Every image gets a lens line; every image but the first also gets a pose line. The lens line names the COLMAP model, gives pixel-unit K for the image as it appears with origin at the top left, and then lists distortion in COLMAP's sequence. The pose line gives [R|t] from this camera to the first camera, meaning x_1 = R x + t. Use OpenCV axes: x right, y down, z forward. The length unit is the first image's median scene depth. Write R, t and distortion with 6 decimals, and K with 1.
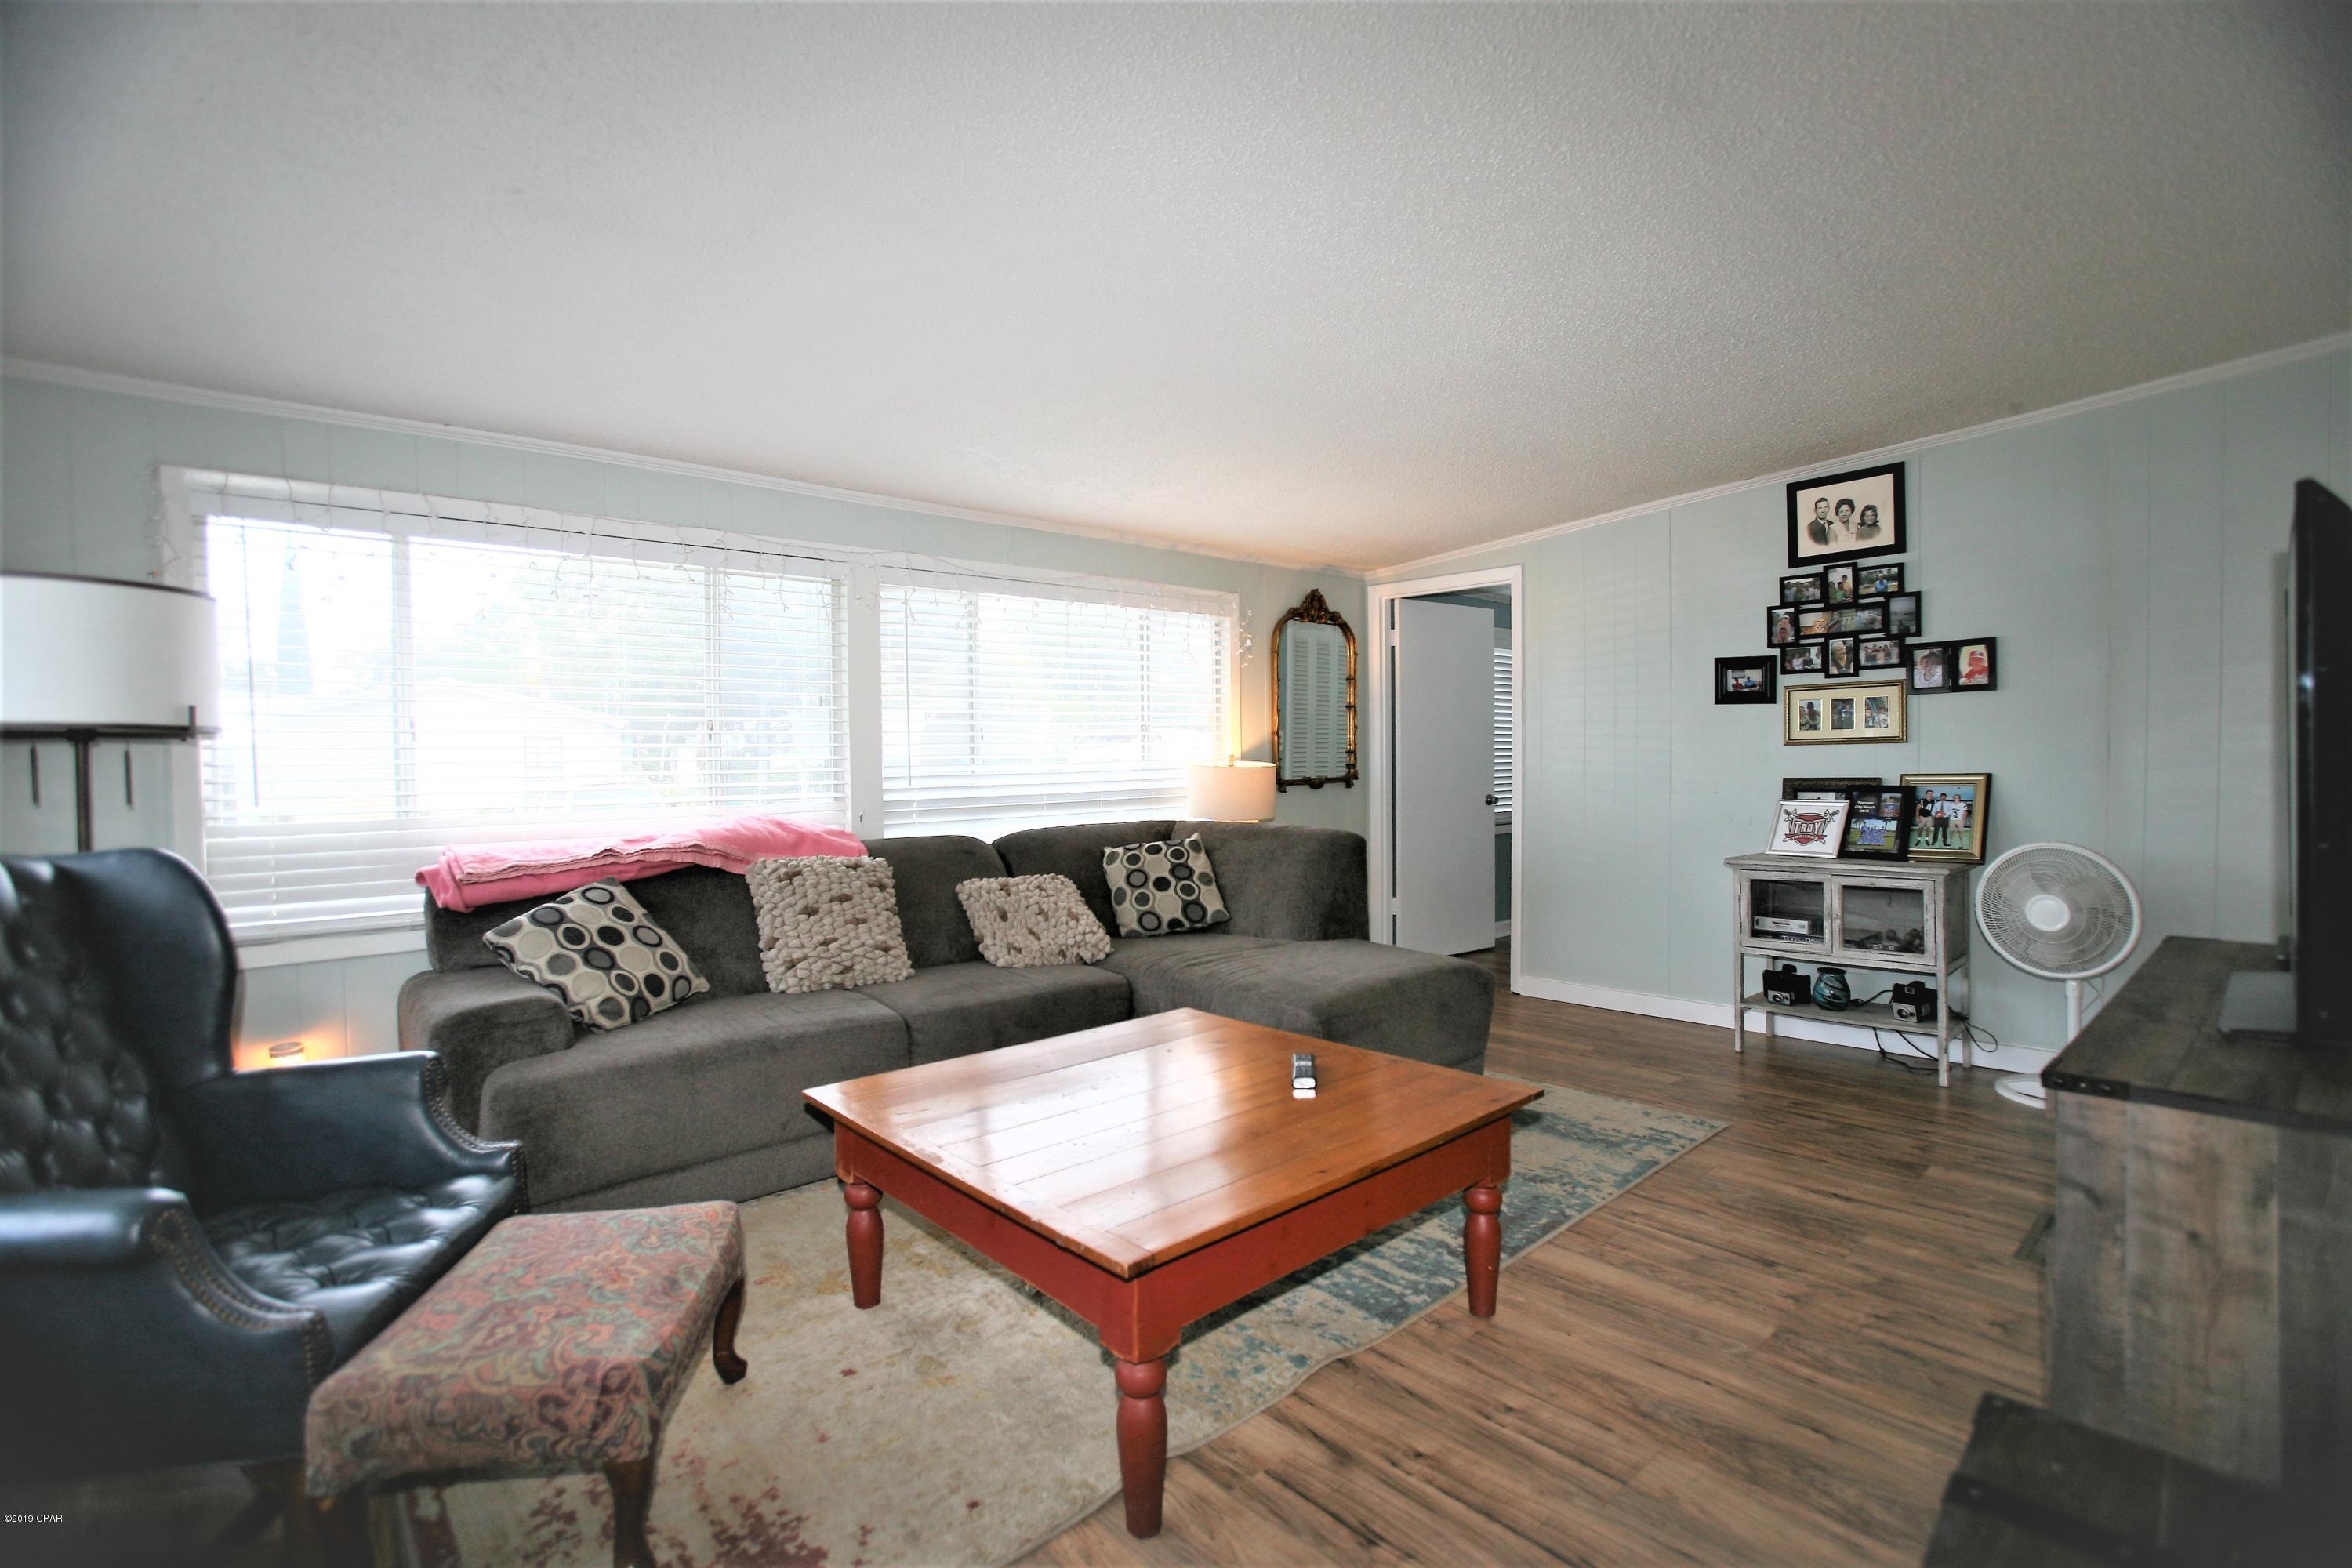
lens RADIAL K [[1083.4, 0, 1160.1], [0, 1083.4, 762.4], [0, 0, 1]] dist [-0.061921, 0.023168]
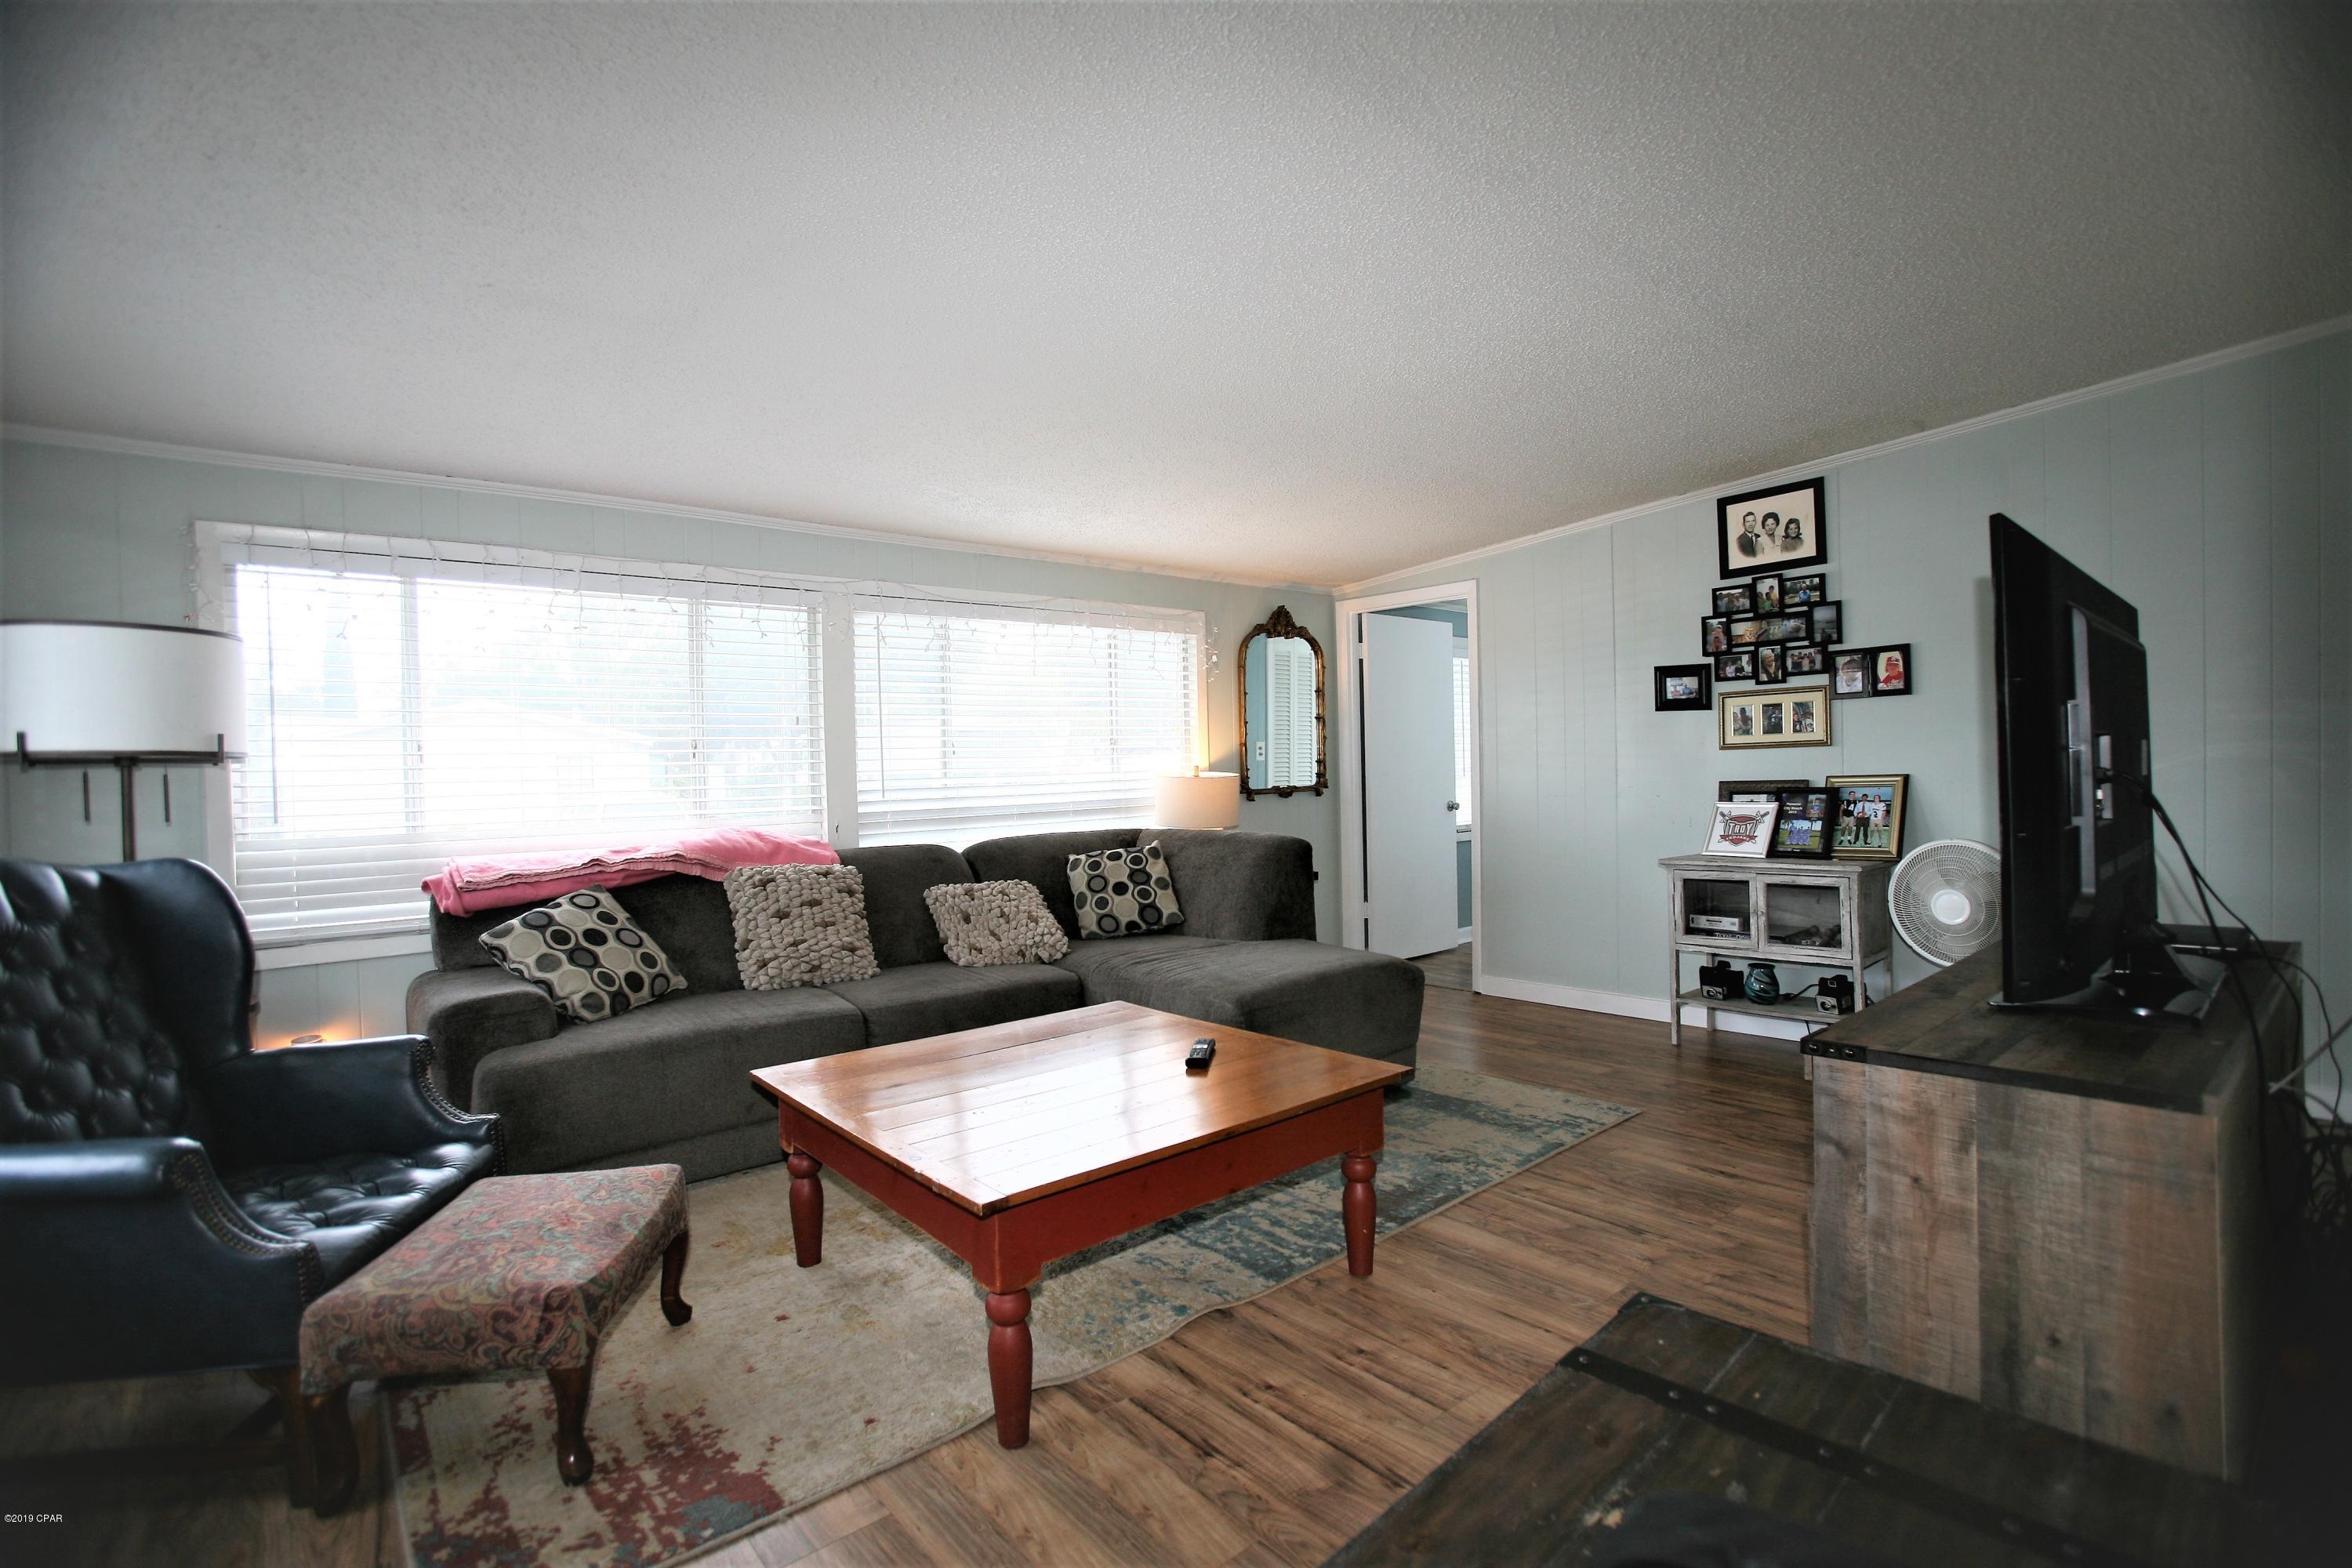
lens RADIAL K [[1083.4, 0, 1156.2], [0, 1083.4, 758.9], [0, 0, 1]] dist [-0.061921, 0.023168]
pose [[0.999479, -0.012636, -0.029709, 0.117223], [0.012220, 0.999826, -0.014128, 0.001231], [0.029882, 0.013758, 0.999459, -0.100486]]
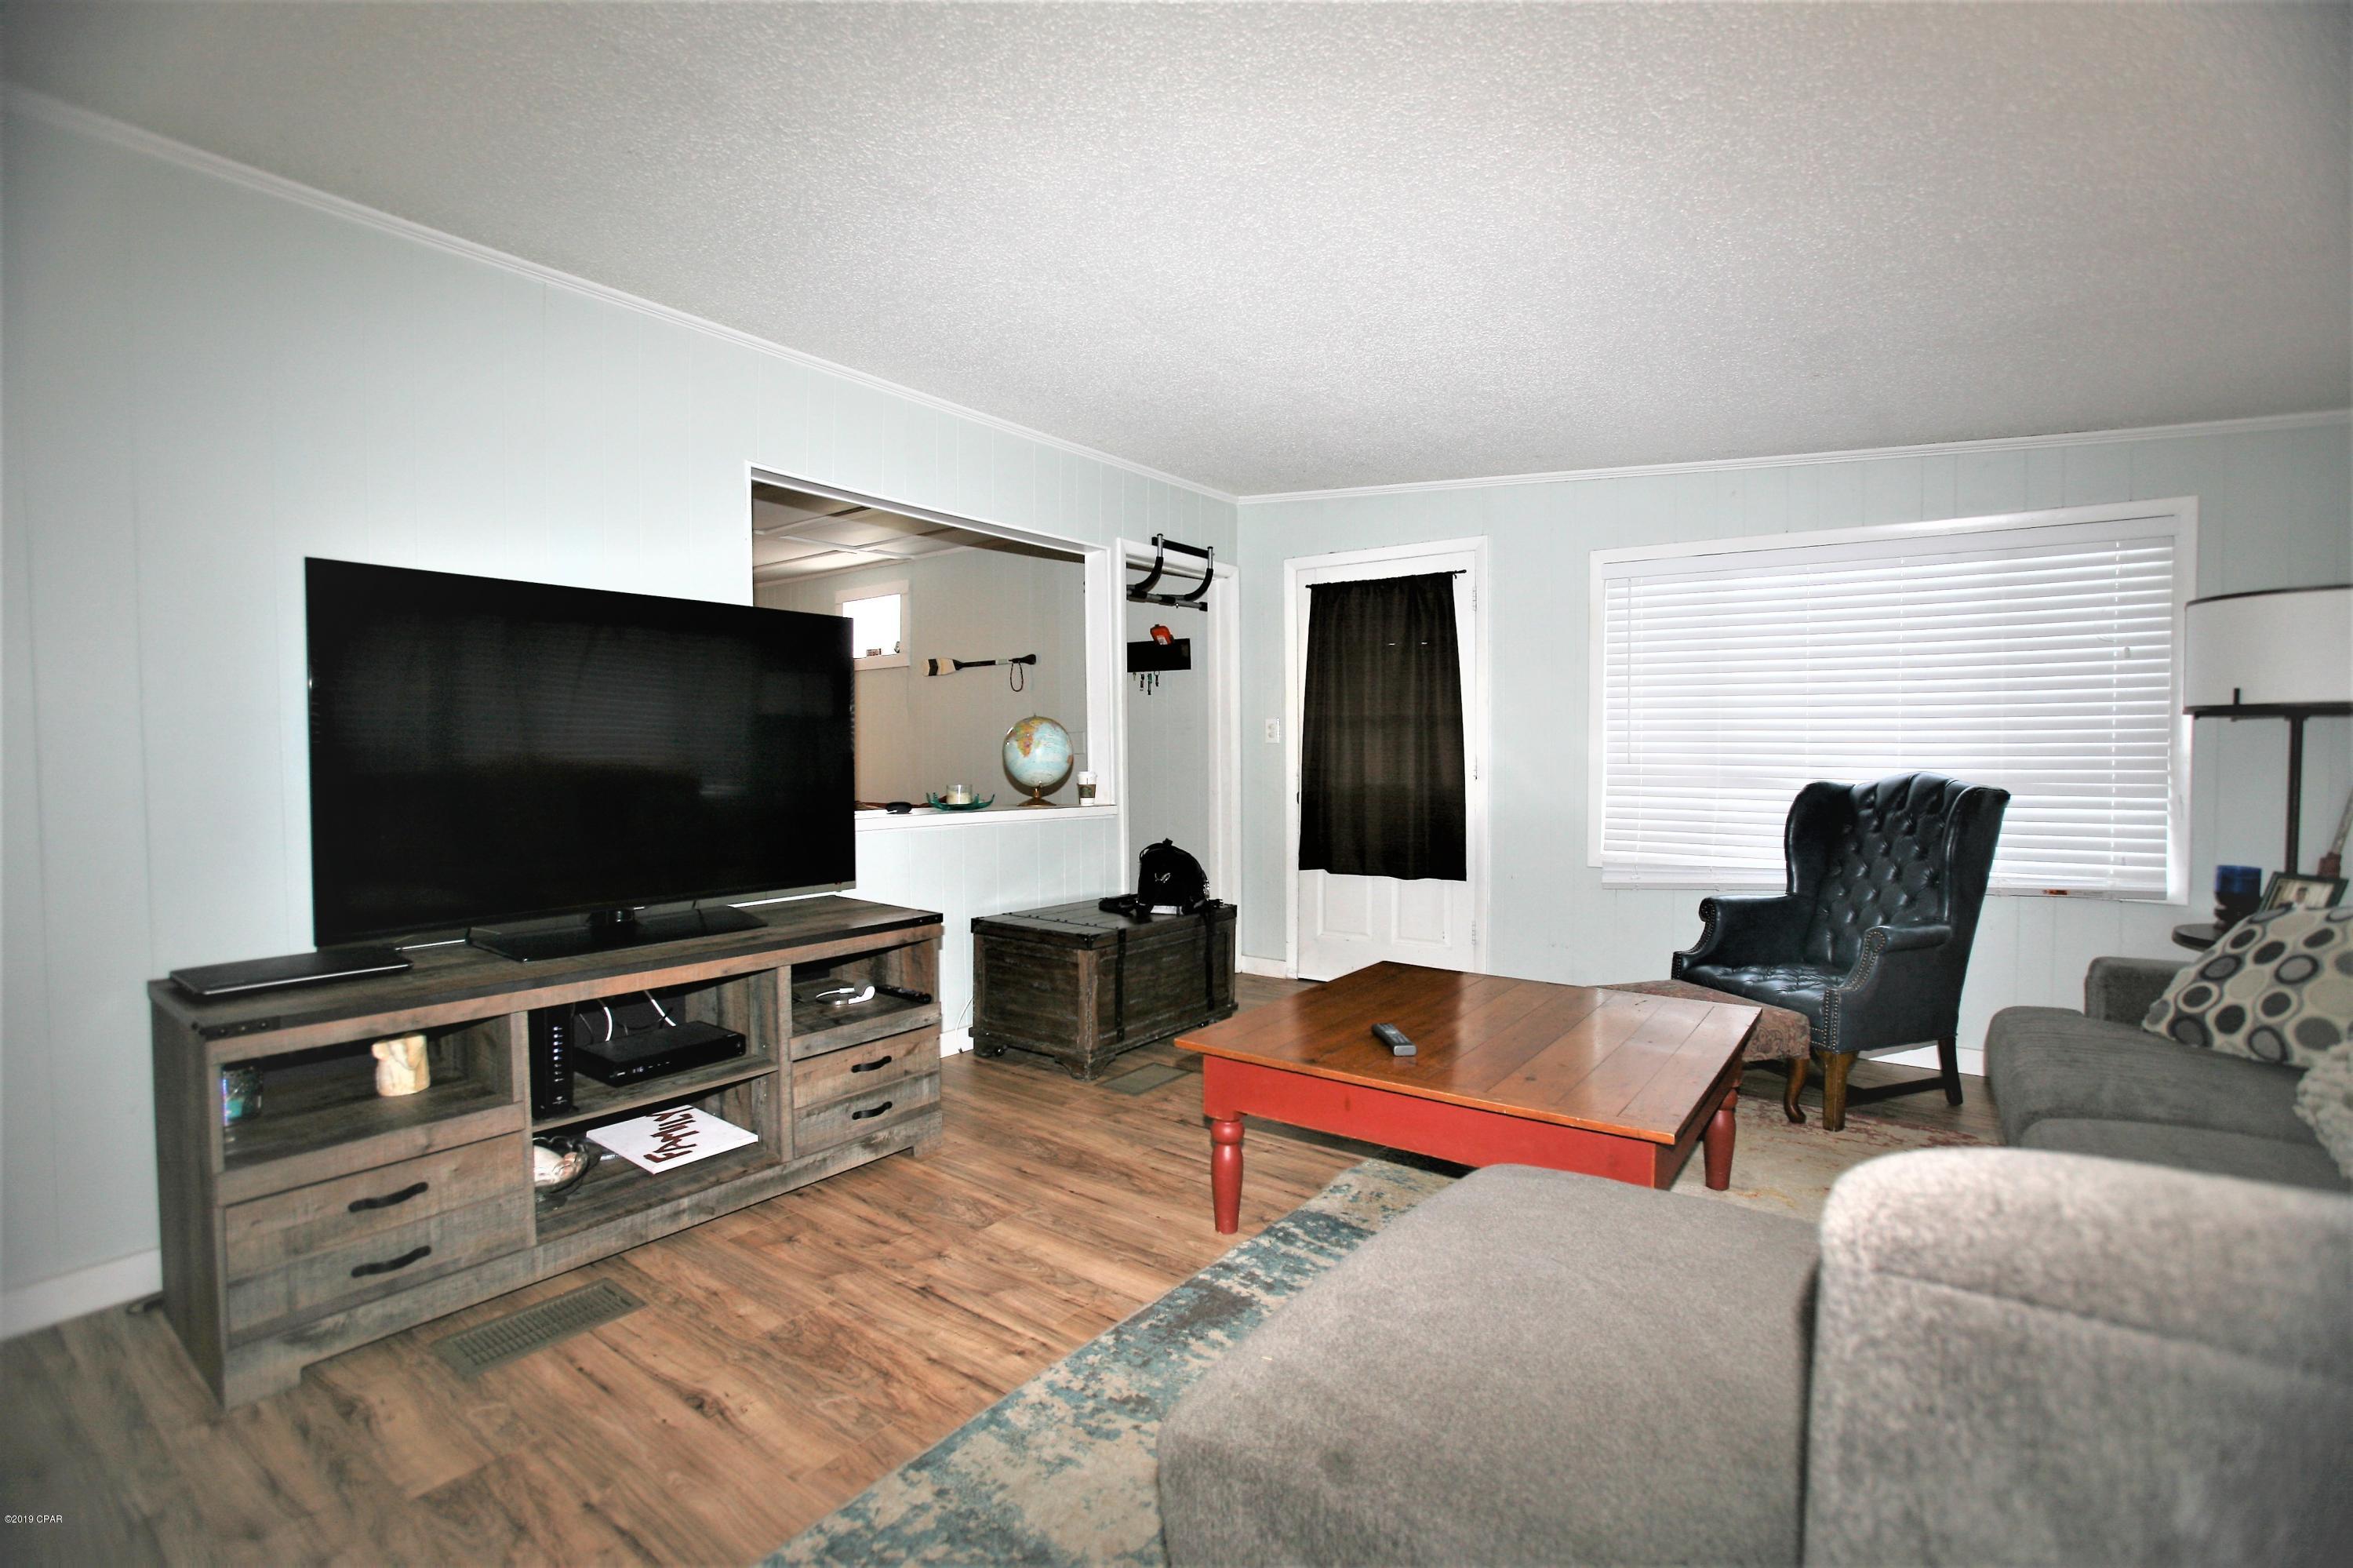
lens RADIAL K [[1083.9, 0, 1174.6], [0, 1083.9, 787.0], [0, 0, 1]] dist [-0.061921, 0.023168]
pose [[-0.976520, 0.022793, -0.214219, 0.527523], [0.013042, 0.998818, 0.046823, -0.009722], [0.215033, 0.042930, -0.975663, 1.859422]]
